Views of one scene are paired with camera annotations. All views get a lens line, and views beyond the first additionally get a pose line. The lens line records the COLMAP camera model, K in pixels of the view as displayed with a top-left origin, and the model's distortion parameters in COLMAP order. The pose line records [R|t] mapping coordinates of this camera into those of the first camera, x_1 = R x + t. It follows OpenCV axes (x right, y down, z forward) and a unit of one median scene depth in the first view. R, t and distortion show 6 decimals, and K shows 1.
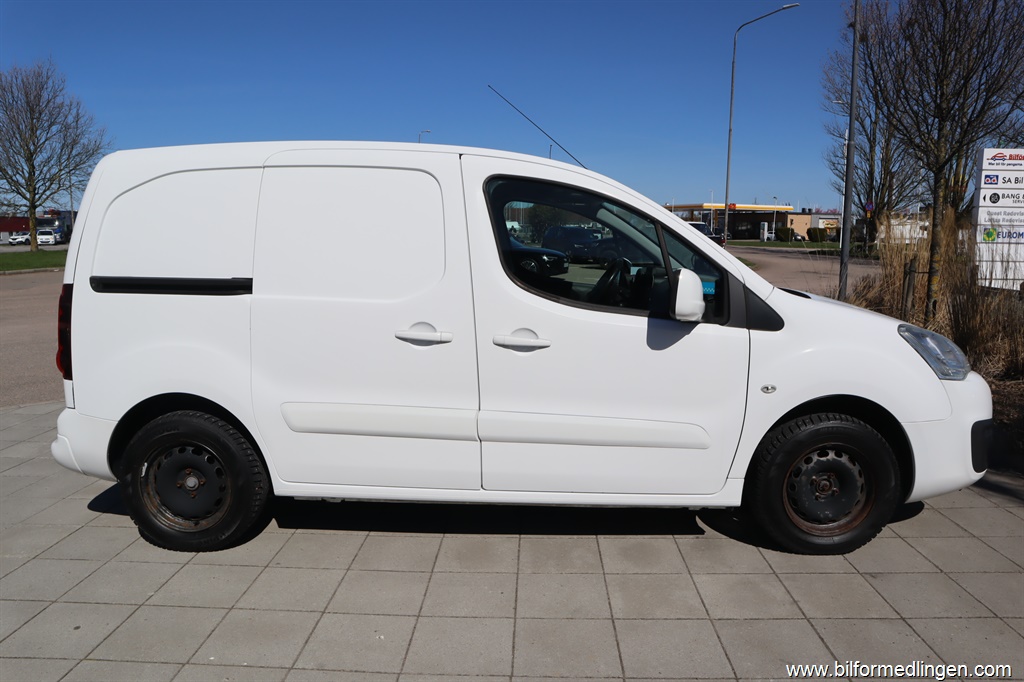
lens RADIAL K [[715.5, 0, 512.0], [0, 715.5, 341.0], [0, 0, 1]] dist [-0.139158, 0.091676]
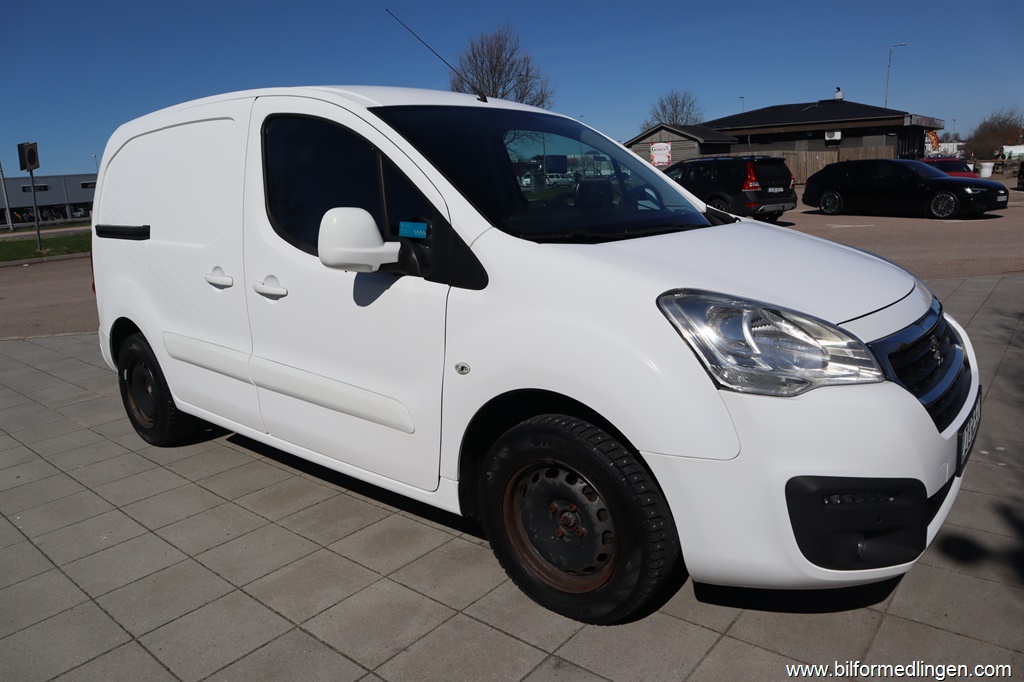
lens RADIAL K [[715.5, 0, 512.0], [0, 715.5, 341.0], [0, 0, 1]] dist [-0.139158, 0.091676]
pose [[0.792670, 0.092514, -0.602590, 0.829468], [-0.038083, 0.994003, 0.102510, -0.038432], [0.608460, -0.058309, 0.791440, 0.429843]]
